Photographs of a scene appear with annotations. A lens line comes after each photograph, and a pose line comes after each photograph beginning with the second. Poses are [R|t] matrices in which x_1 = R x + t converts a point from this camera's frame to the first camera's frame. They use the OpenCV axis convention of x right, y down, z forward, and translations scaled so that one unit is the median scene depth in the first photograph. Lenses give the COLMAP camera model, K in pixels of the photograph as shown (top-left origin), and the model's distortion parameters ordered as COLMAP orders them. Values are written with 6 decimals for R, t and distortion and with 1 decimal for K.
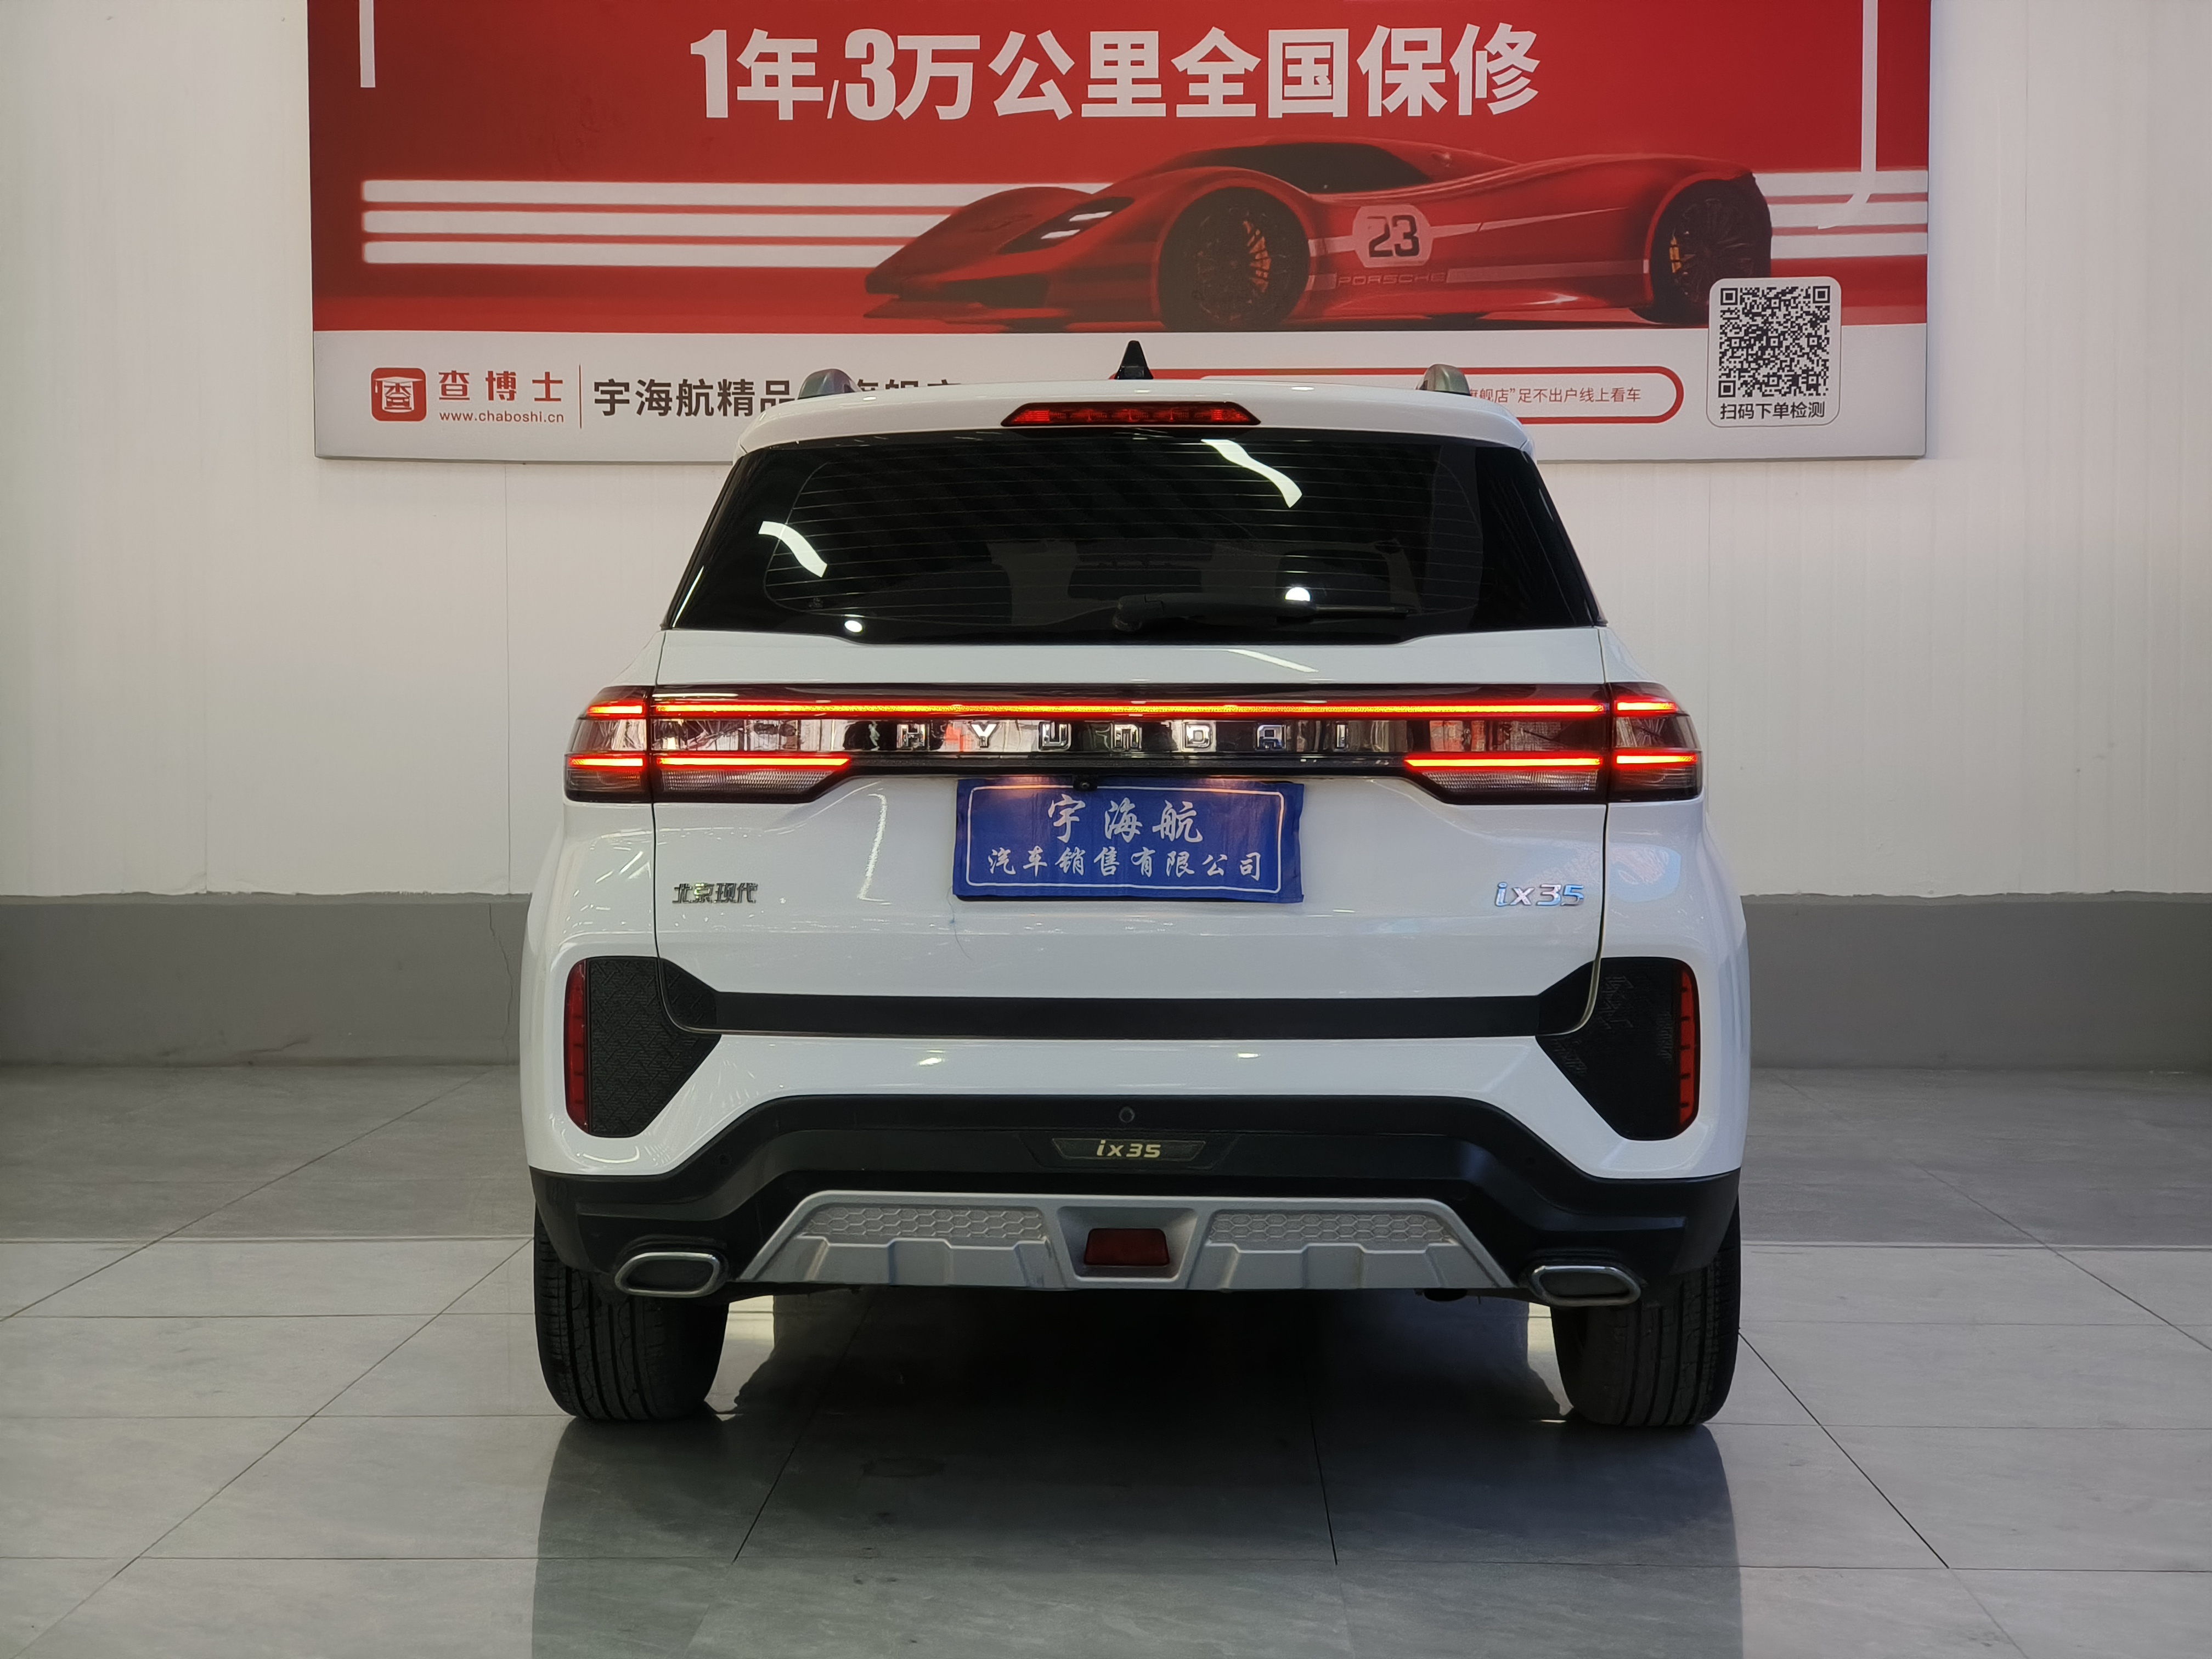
lens RADIAL K [[2870.3, 0, 1109.8], [0, 2870.3, 712.3], [0, 0, 1]] dist [0.293206, -1.102990]
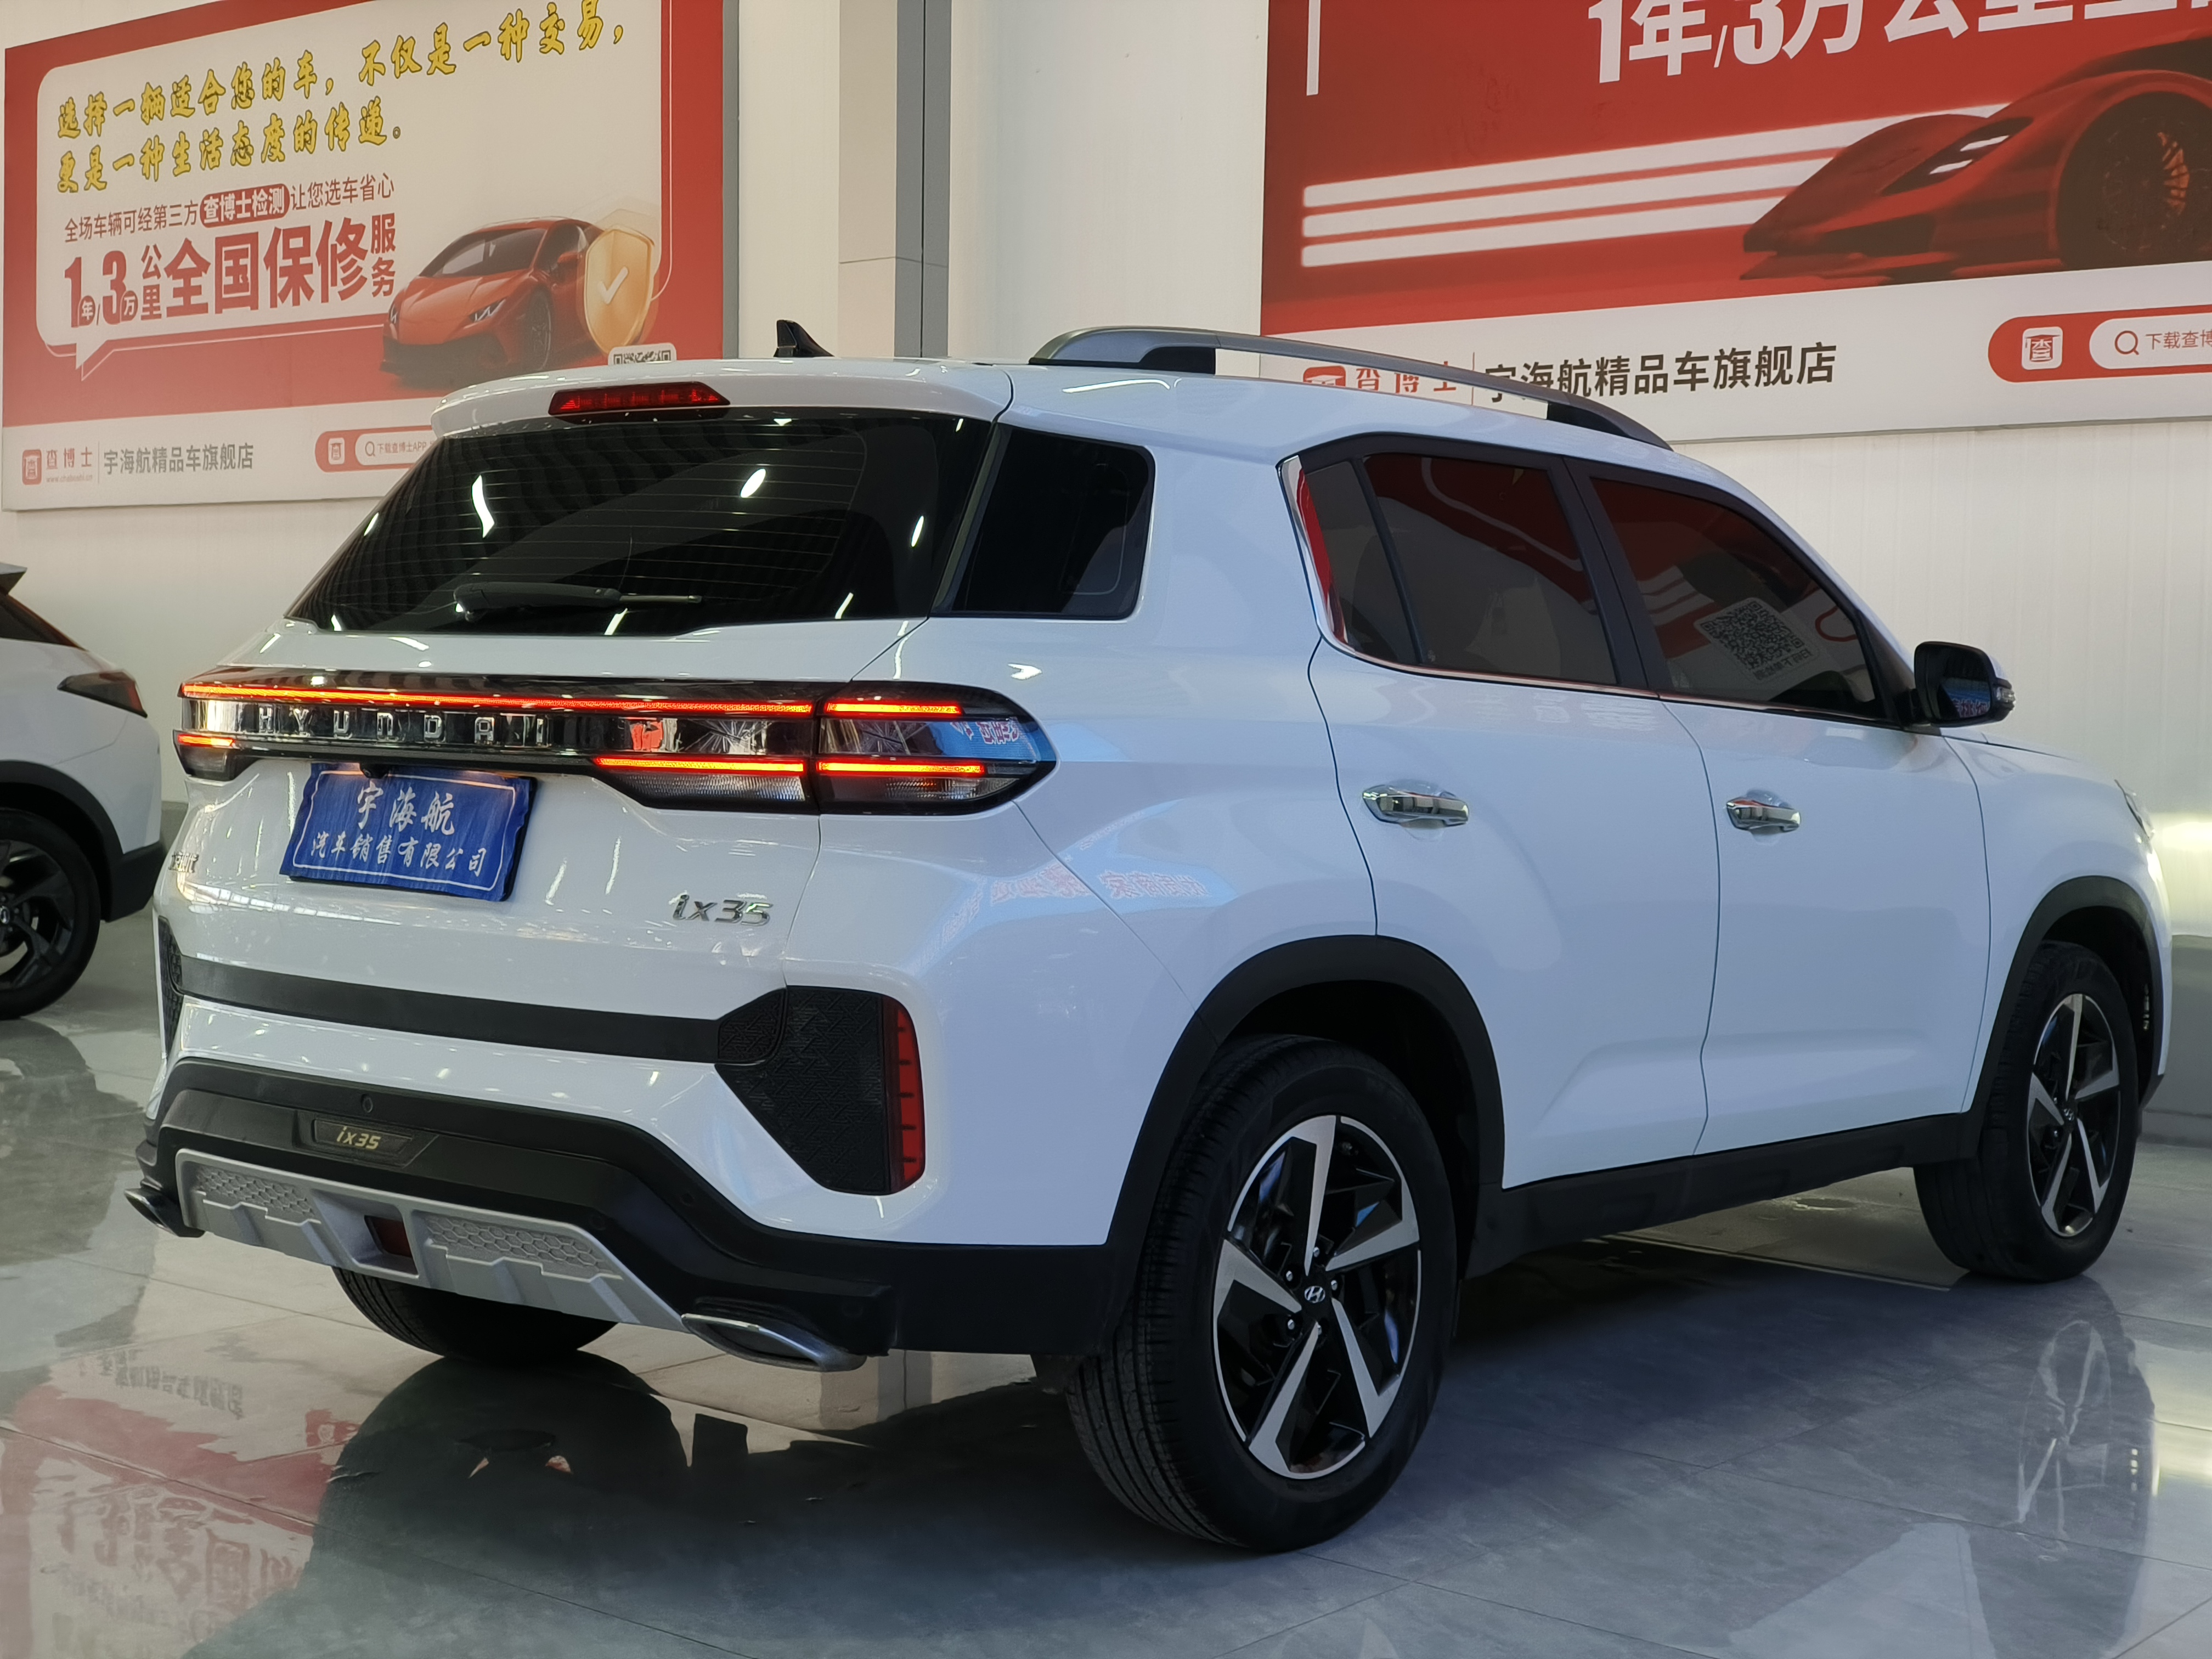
lens RADIAL K [[2985.6, 0, 1114.7], [0, 2985.6, 637.4], [0, 0, 1]] dist [0.325893, -1.363121]
pose [[0.795393, 0.003538, -0.606083, 0.337534], [-0.017925, 0.999683, -0.017689, -0.003612], [0.605828, 0.024934, 0.795205, 0.125353]]
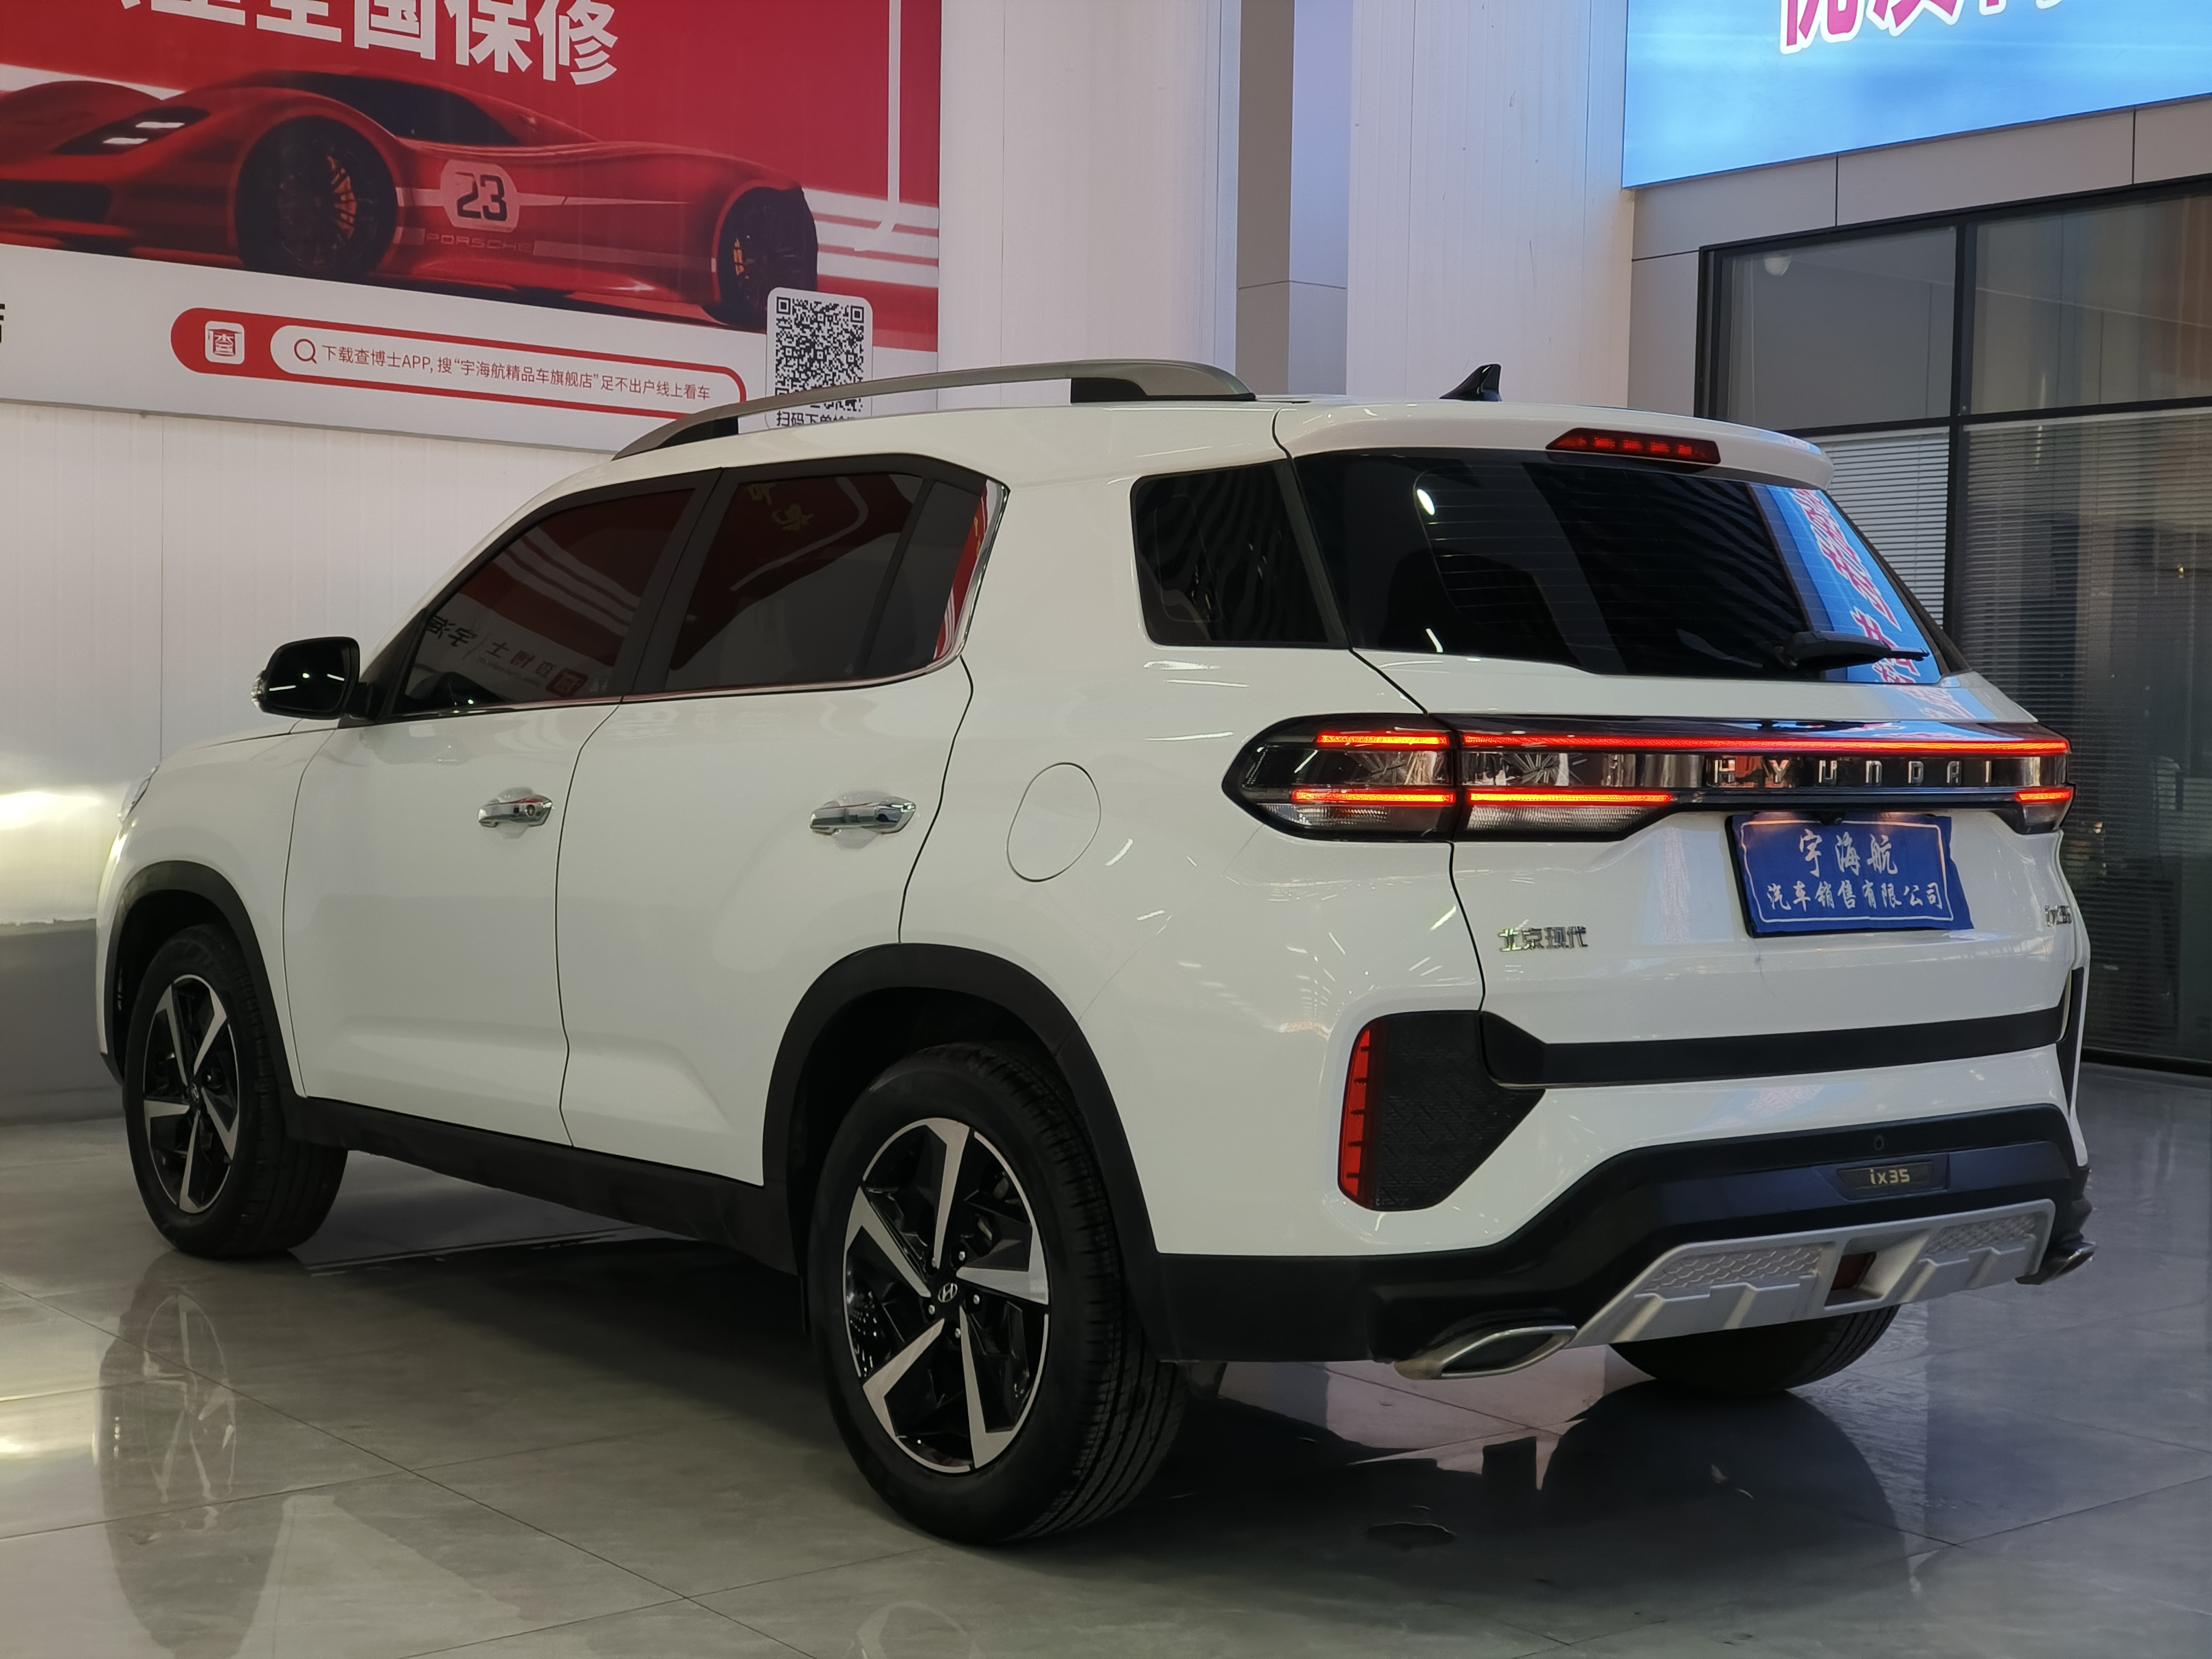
lens RADIAL K [[2870.3, 0, 1109.8], [0, 2870.3, 712.3], [0, 0, 1]] dist [0.293206, -1.102990]
pose [[0.760667, 0.014871, 0.648971, -0.352680], [-0.019604, 0.999808, 0.000069, -0.003297], [-0.648846, -0.012775, 0.760813, 0.156259]]
